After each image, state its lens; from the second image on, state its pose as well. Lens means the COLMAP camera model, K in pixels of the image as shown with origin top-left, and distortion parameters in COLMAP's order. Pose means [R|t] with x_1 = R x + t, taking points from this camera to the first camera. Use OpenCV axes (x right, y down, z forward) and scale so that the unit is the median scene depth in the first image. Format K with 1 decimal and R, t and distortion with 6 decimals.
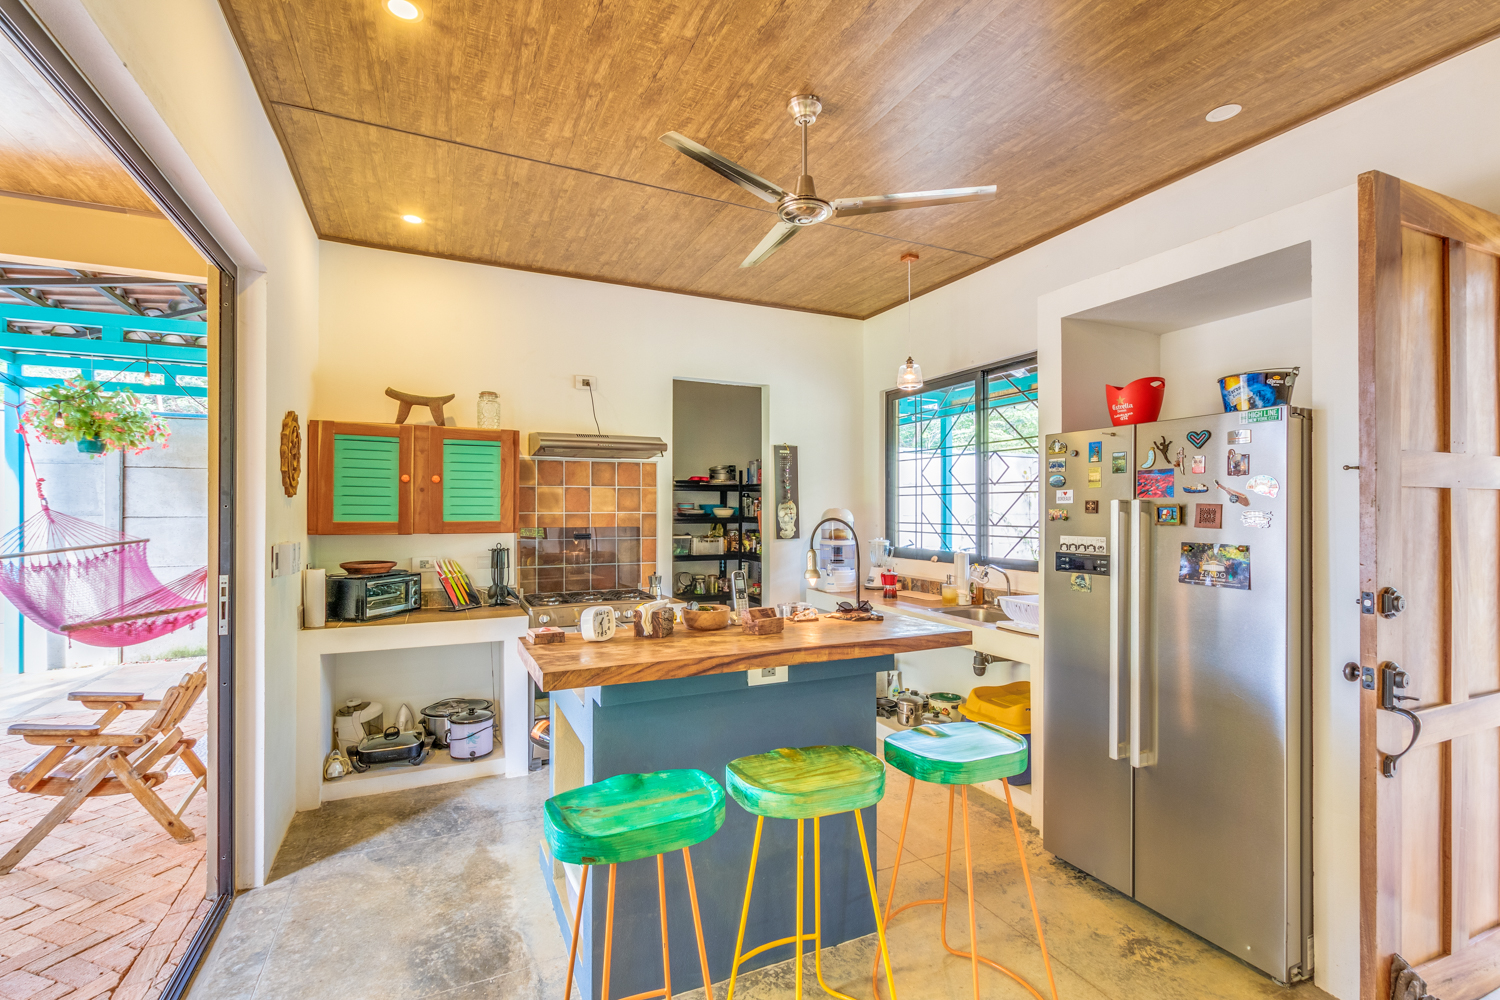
lens RADIAL K [[681.5, 0, 725.2], [0, 681.5, 504.3], [0, 0, 1]] dist [0.004380, -0.001129]
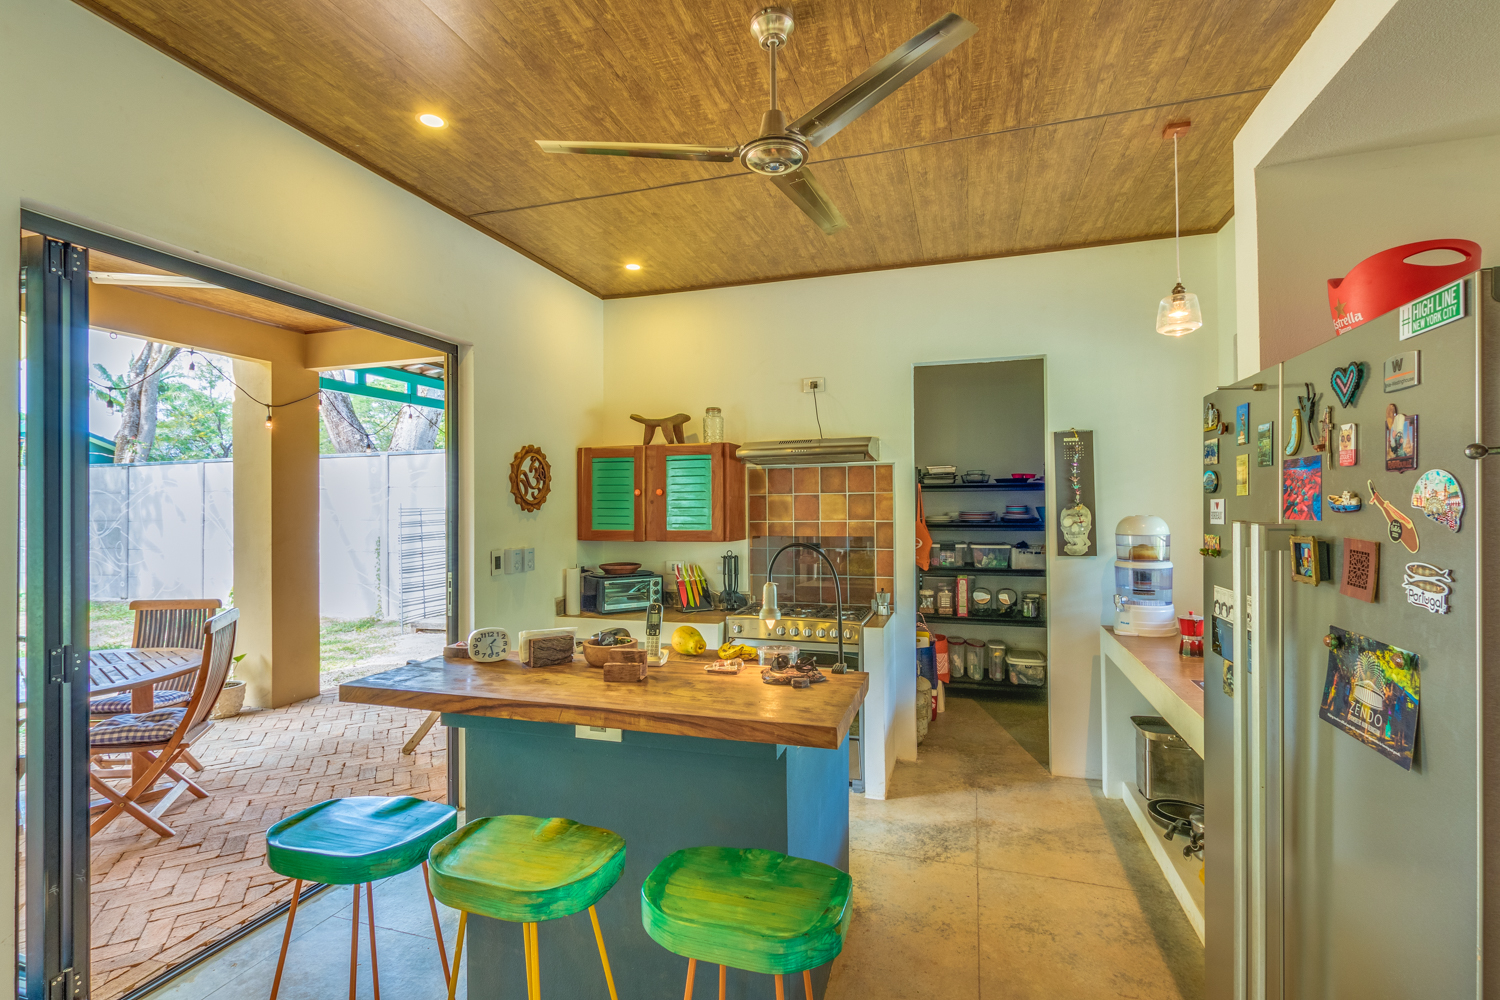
lens RADIAL K [[681.5, 0, 744.5], [0, 681.5, 496.8], [0, 0, 1]] dist [0.004380, -0.001129]
pose [[0.738917, -0.017896, -0.673559, 0.380183], [0.016603, 0.999827, -0.008350, -0.016126], [0.673592, -0.005014, 0.739086, 0.237295]]
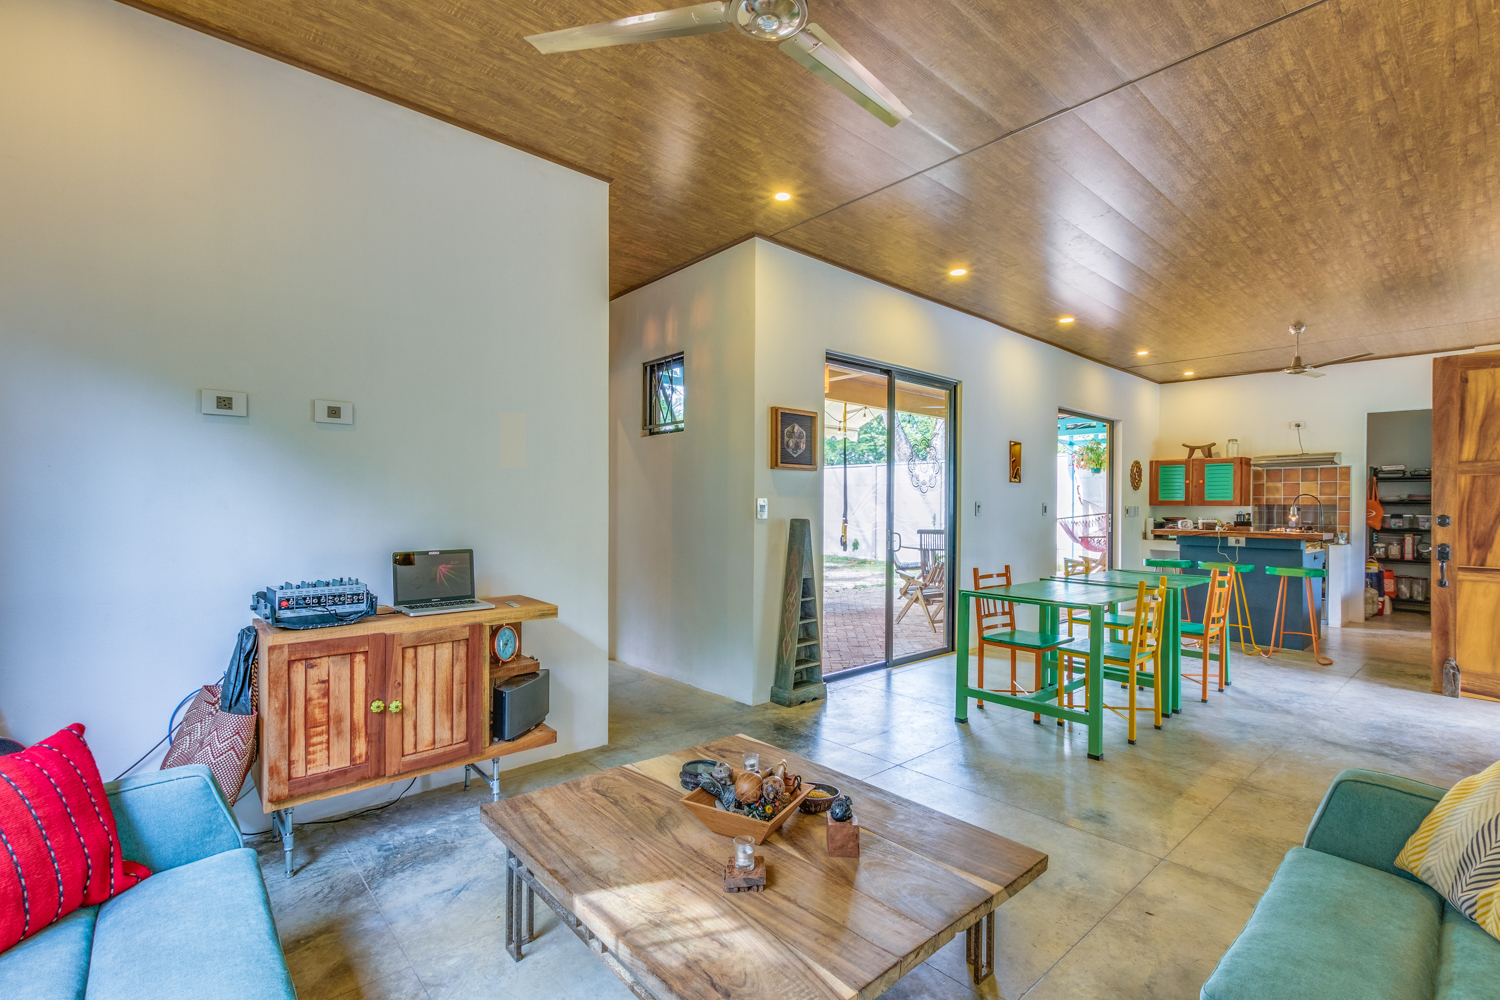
lens RADIAL K [[681.5, 0, 750.1], [0, 681.5, 506.0], [0, 0, 1]] dist [0.004380, -0.001129]
pose [[0.299127, 0.003685, -0.954206, 1.160573], [0.004258, 0.999977, 0.005196, 0.022902], [0.954204, -0.005617, 0.299105, -1.003728]]
